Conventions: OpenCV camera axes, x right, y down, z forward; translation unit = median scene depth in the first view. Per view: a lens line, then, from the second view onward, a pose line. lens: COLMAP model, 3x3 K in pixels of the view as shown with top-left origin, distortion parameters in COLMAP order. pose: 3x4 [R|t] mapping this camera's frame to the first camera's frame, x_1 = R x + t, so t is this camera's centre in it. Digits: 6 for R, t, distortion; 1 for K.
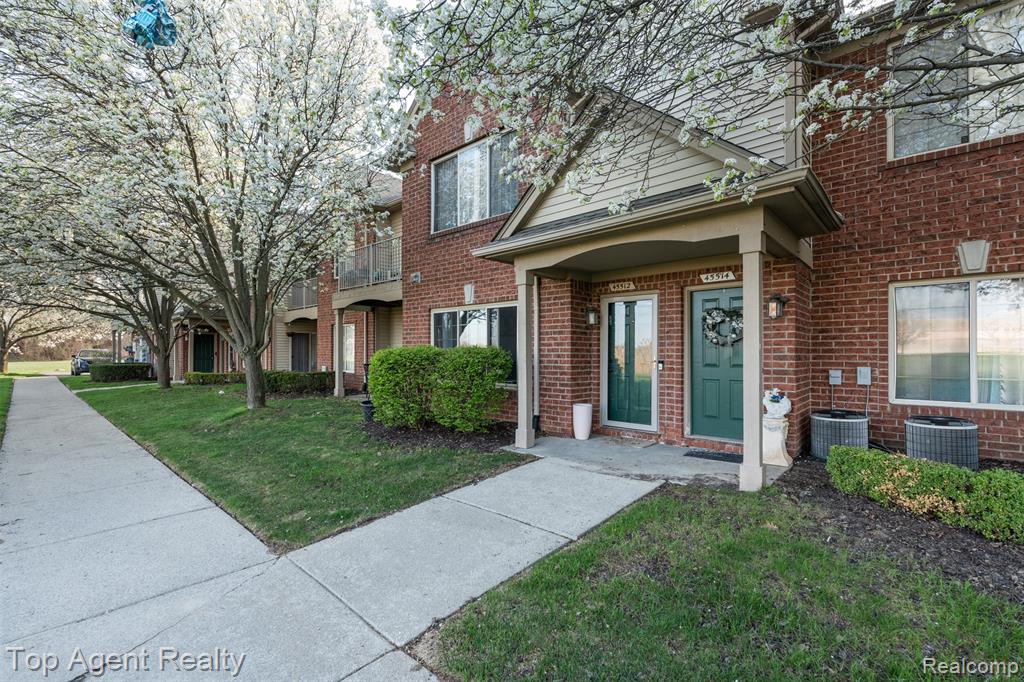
lens RADIAL K [[451.3, 0, 527.2], [0, 451.3, 343.2], [0, 0, 1]] dist [-0.008596, 0.001137]
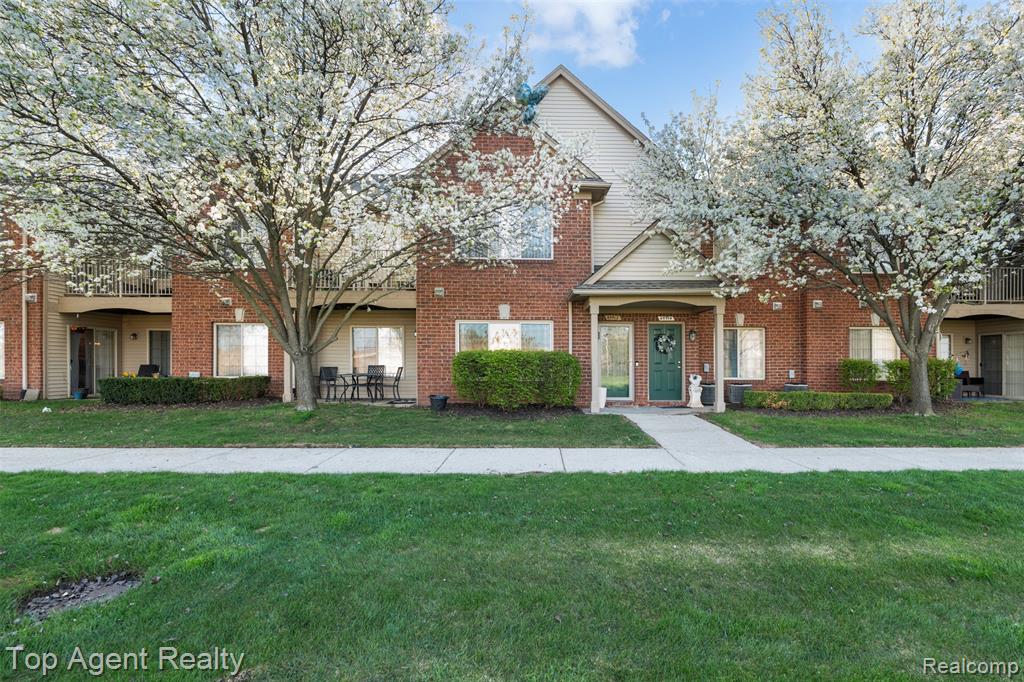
lens RADIAL K [[451.3, 0, 533.9], [0, 451.3, 363.4], [0, 0, 1]] dist [-0.008596, 0.001137]
pose [[0.726414, 0.005949, 0.687231, -1.411931], [-0.016588, 0.999823, 0.008878, 0.043939], [-0.687057, -0.017849, 0.726384, -0.045077]]
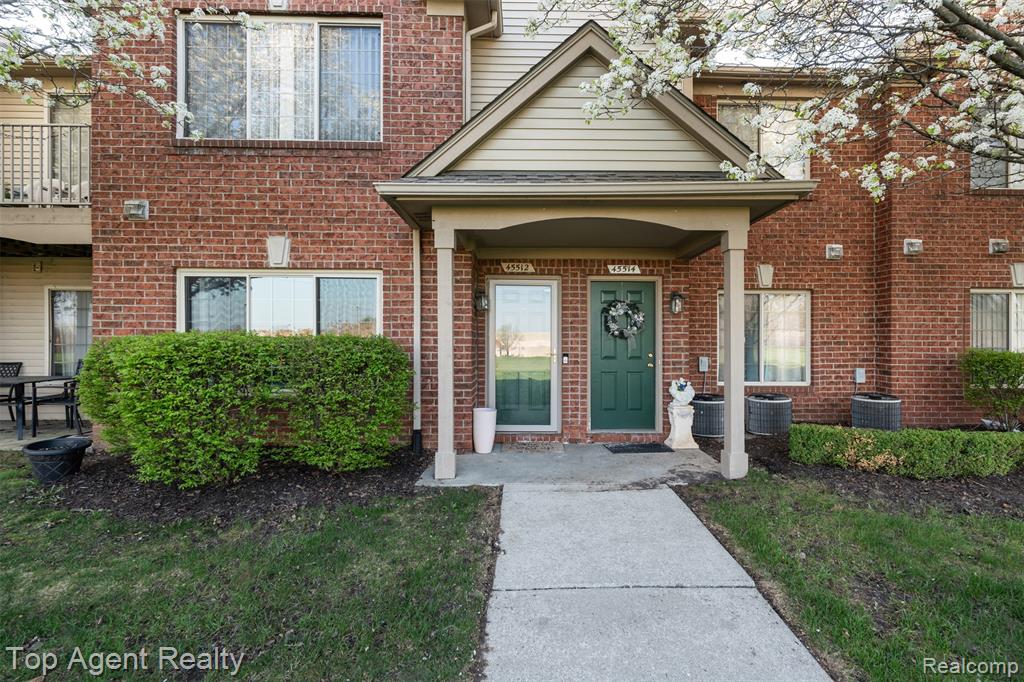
lens RADIAL K [[451.3, 0, 520.2], [0, 451.3, 341.0], [0, 0, 1]] dist [-0.008596, 0.001137]
pose [[0.735320, 0.007211, 0.677681, -0.441274], [-0.018331, 0.999789, 0.009251, 0.007243], [-0.677472, -0.019225, 0.735297, 0.432798]]
